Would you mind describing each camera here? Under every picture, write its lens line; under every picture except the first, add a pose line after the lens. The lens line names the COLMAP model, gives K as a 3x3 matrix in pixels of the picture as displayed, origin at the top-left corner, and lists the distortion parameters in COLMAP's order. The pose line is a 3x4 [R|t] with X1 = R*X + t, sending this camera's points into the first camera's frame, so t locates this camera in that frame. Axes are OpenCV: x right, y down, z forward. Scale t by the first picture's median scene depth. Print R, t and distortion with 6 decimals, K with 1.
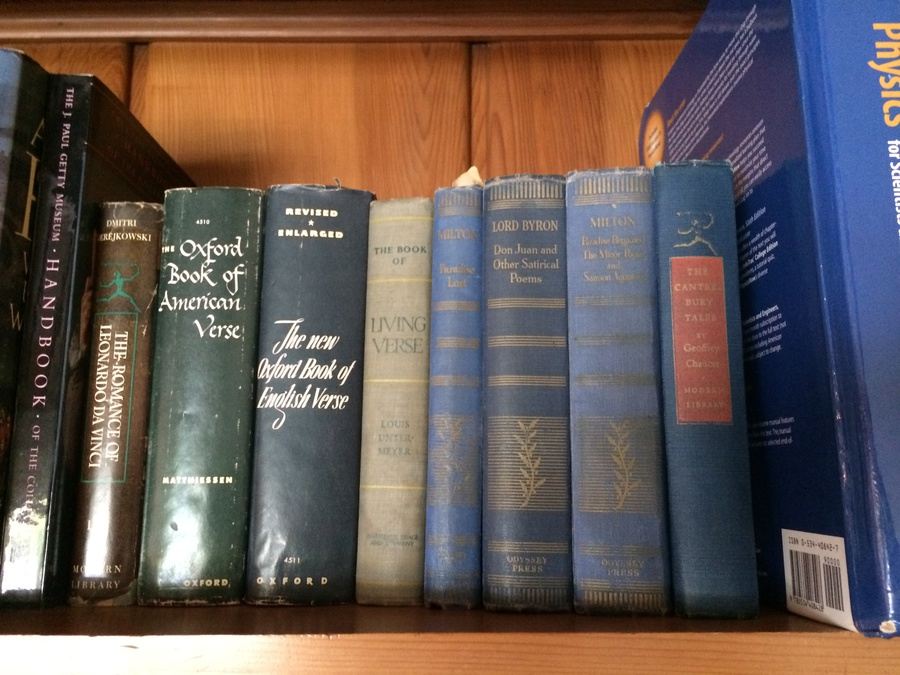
lens RADIAL K [[781.6, 0, 449.8], [0, 781.6, 338.0], [0, 0, 1]] dist [0.084726, -0.121256]
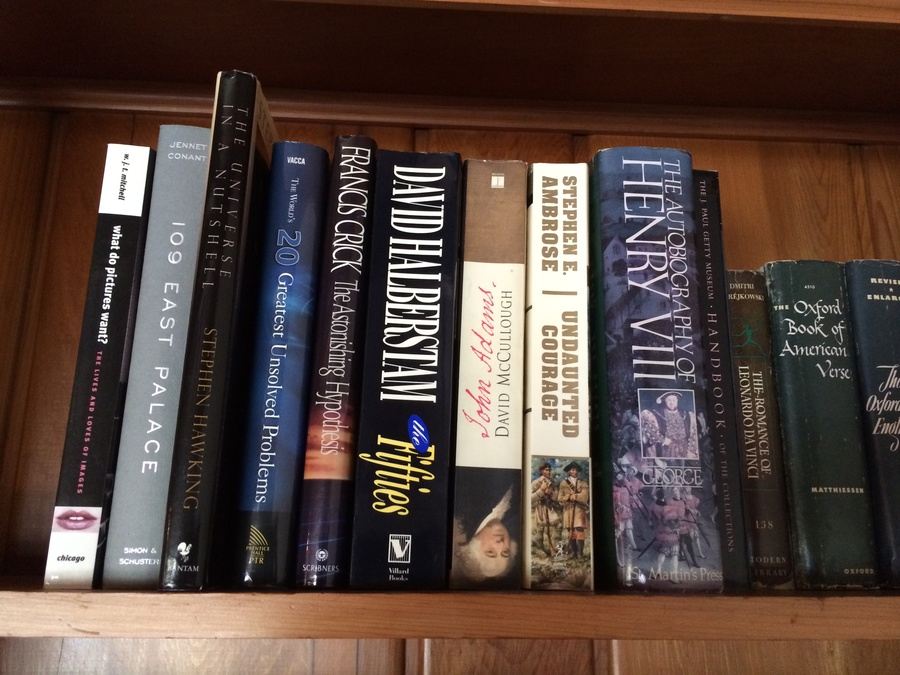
lens RADIAL K [[781.6, 0, 450.9], [0, 781.6, 336.9], [0, 0, 1]] dist [0.084726, -0.121256]
pose [[0.996564, 0.027193, 0.078234, -1.000859], [-0.021253, 0.996898, -0.075780, 0.043087], [-0.080052, 0.073857, 0.994051, -0.221728]]
